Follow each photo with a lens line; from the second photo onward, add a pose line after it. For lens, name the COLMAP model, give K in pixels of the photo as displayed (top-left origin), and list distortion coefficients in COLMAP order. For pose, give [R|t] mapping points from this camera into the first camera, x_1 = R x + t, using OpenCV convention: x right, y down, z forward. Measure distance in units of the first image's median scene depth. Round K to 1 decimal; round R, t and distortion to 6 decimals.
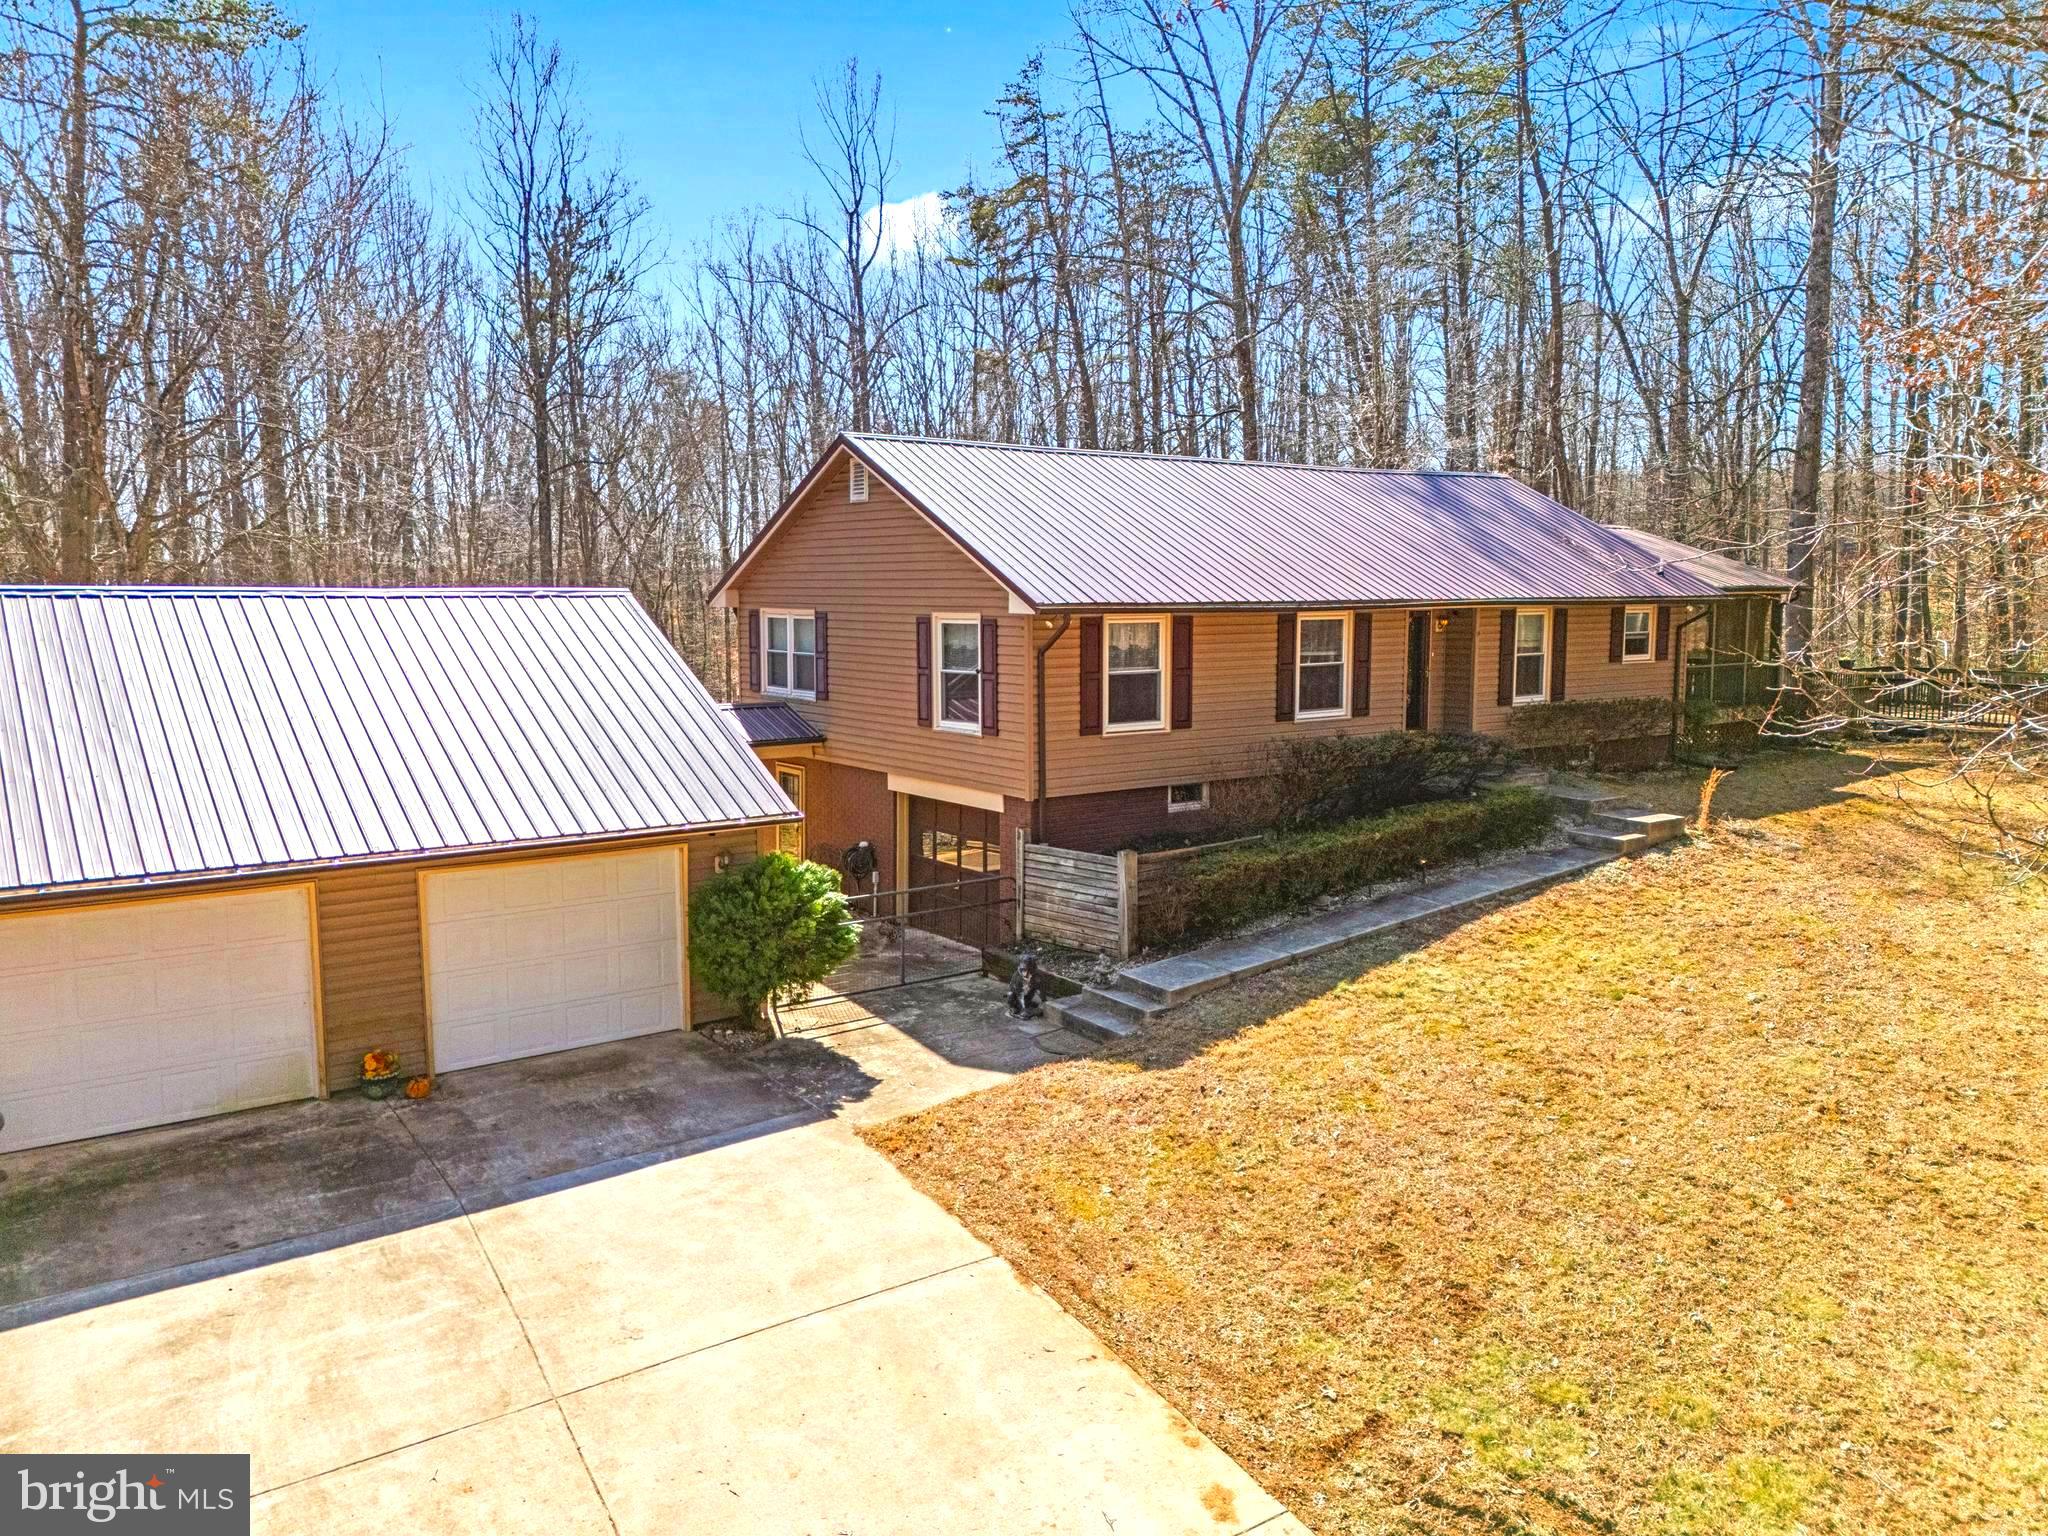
lens RADIAL K [[1471.5, 0, 1018.3], [0, 1471.5, 757.5], [0, 0, 1]] dist [0.126580, -0.135709]
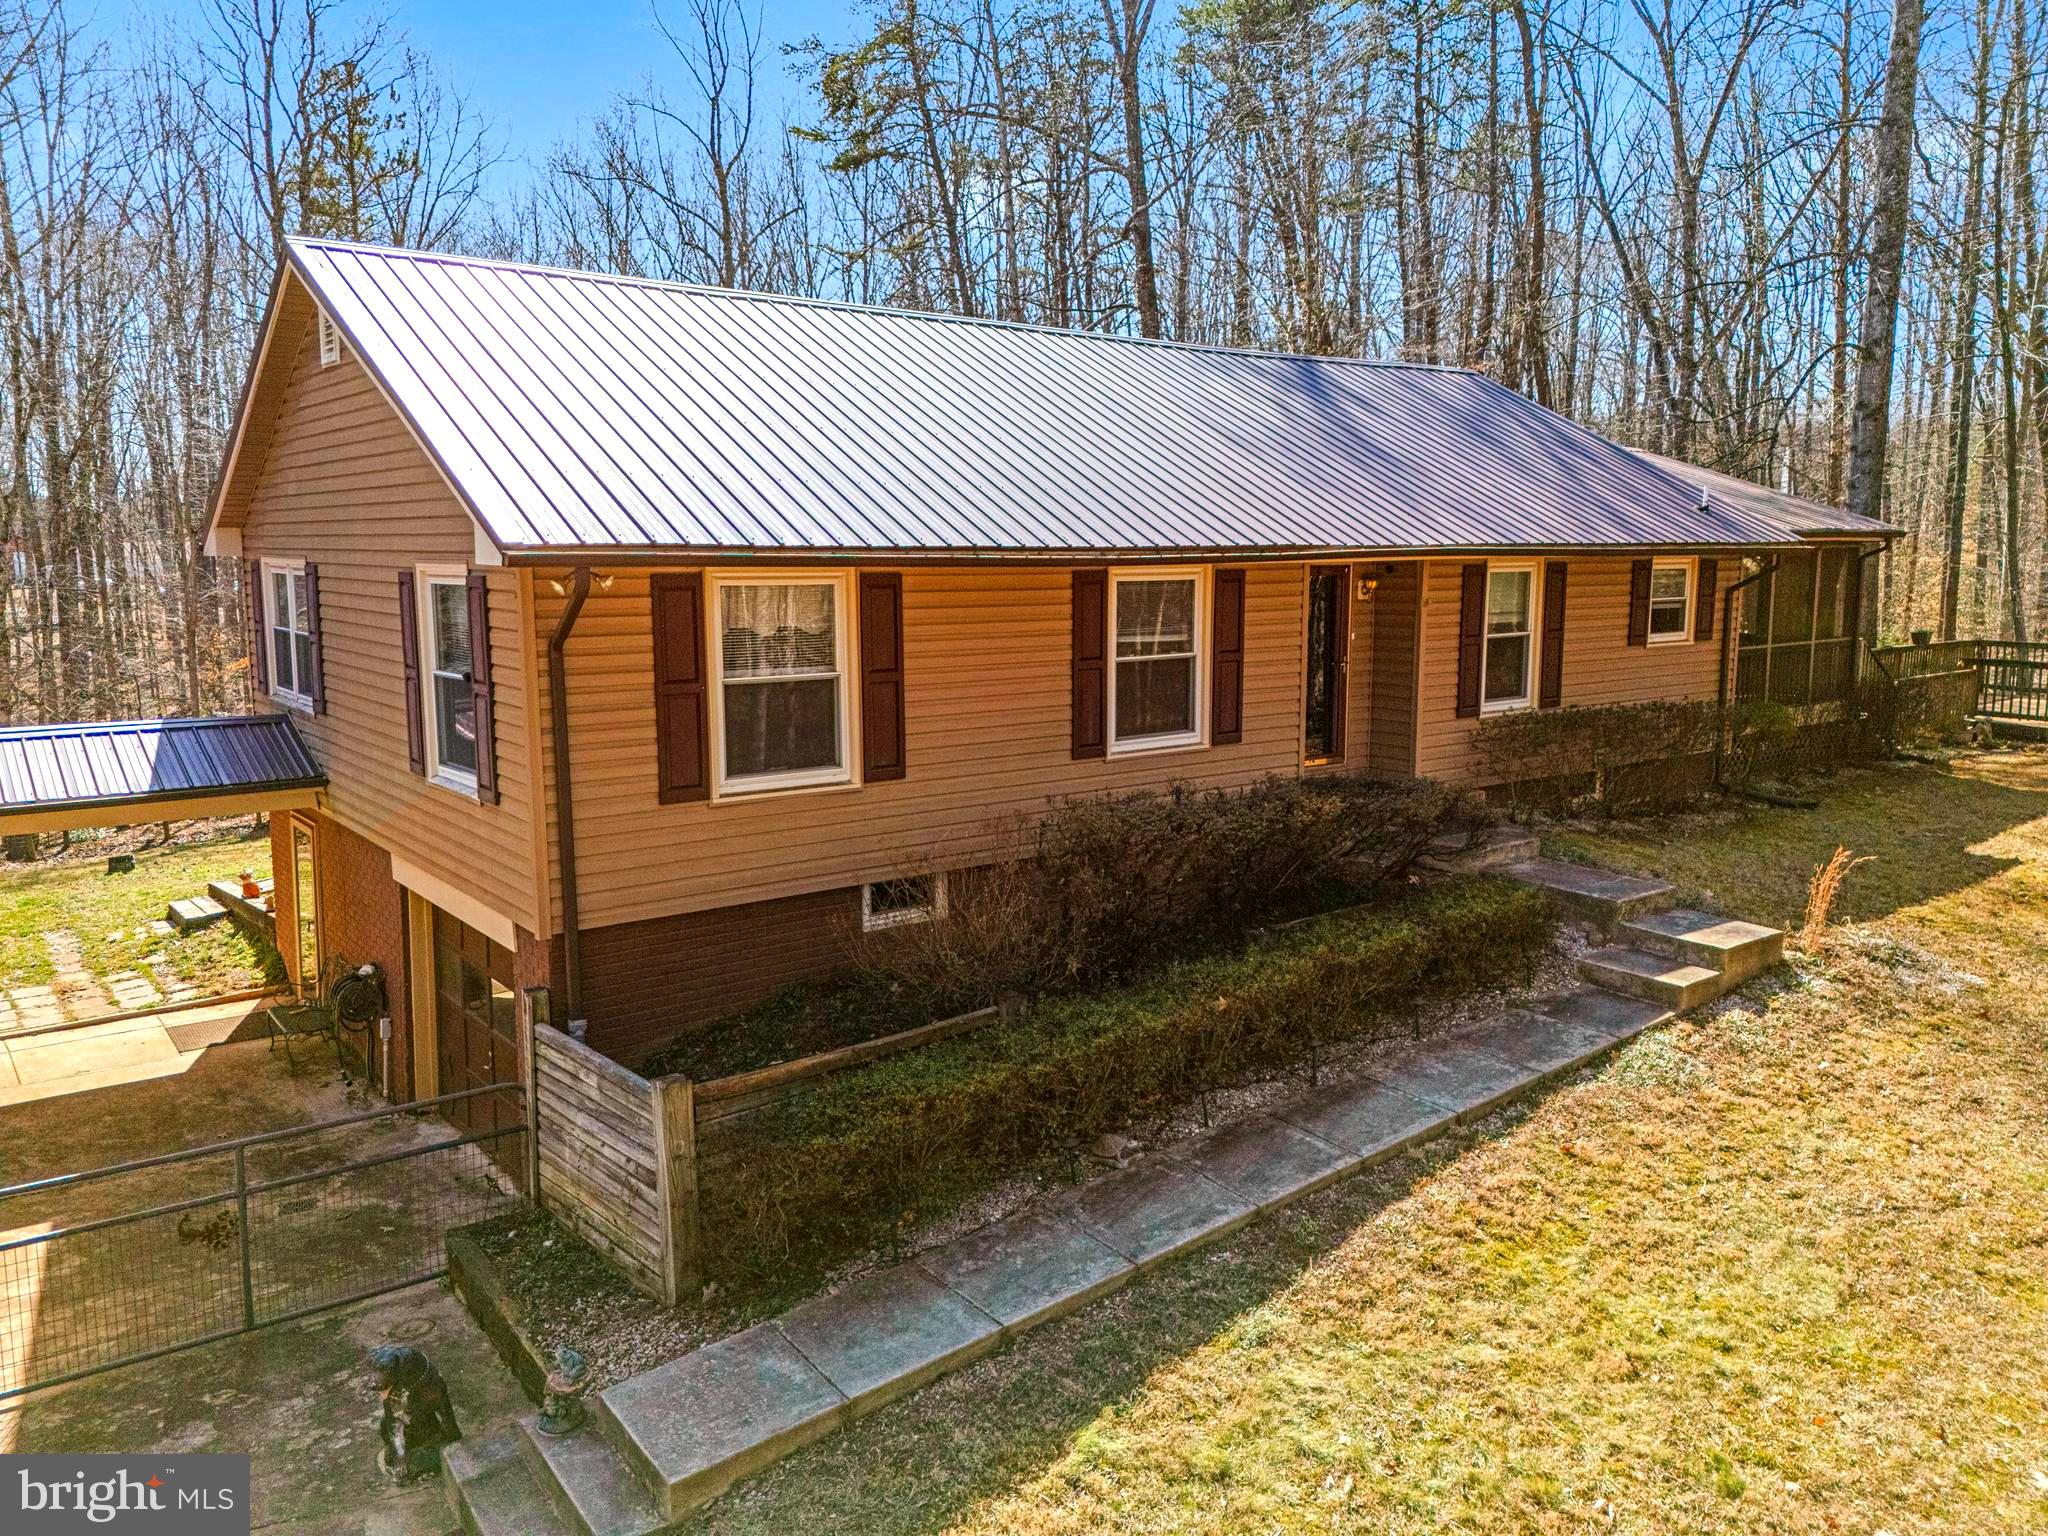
lens RADIAL K [[1471.5, 0, 1018.3], [0, 1471.5, 757.5], [0, 0, 1]] dist [0.126580, -0.135709]
pose [[0.999771, -0.002882, 0.021190, 0.139177], [0.002288, 0.999606, 0.027987, -0.040314], [-0.021263, -0.027932, 0.999384, 0.423969]]
